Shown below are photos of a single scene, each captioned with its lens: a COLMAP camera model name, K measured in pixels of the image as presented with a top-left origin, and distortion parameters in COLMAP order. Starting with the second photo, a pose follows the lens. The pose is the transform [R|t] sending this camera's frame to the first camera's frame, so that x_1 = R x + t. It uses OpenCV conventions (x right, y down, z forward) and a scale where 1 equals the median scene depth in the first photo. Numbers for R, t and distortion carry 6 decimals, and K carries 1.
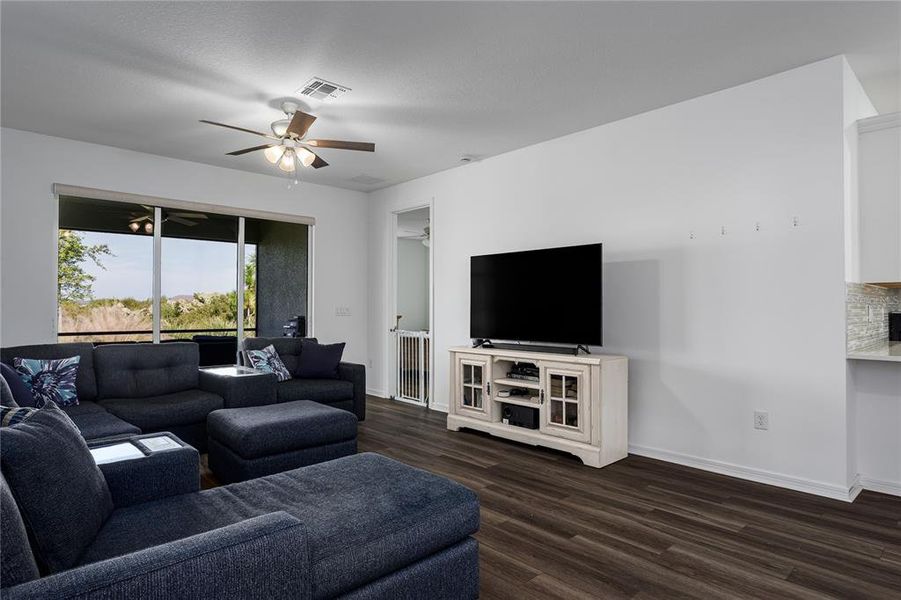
lens RADIAL K [[502.8, 0, 448.8], [0, 502.8, 301.3], [0, 0, 1]] dist [-0.004825, -0.000189]
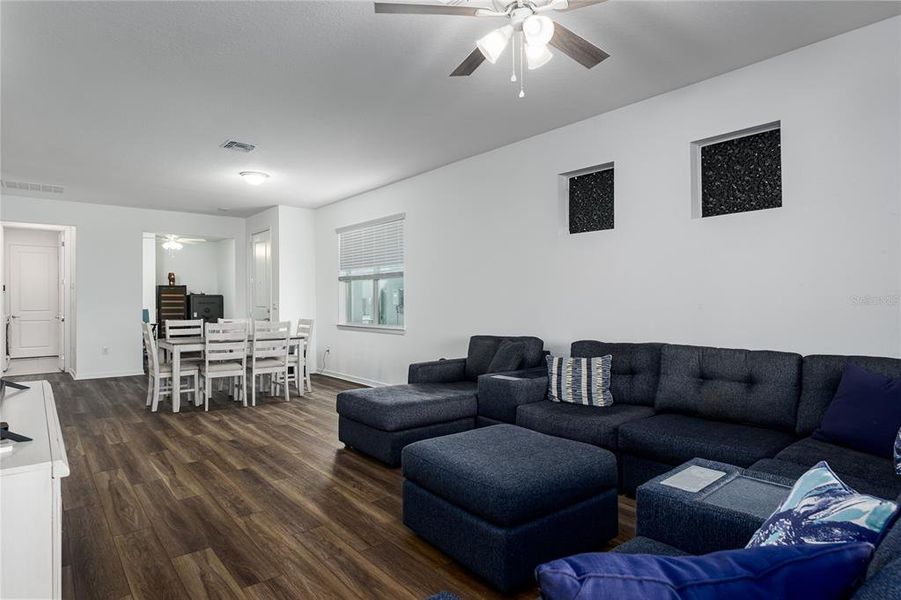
lens RADIAL K [[502.8, 0, 452.9], [0, 502.8, 297.9], [0, 0, 1]] dist [-0.004825, -0.000189]
pose [[-0.999041, 0.004699, 0.043536, -0.207680], [0.003830, 0.999792, -0.020016, 0.014463], [-0.043621, -0.019830, -0.998851, 1.249837]]
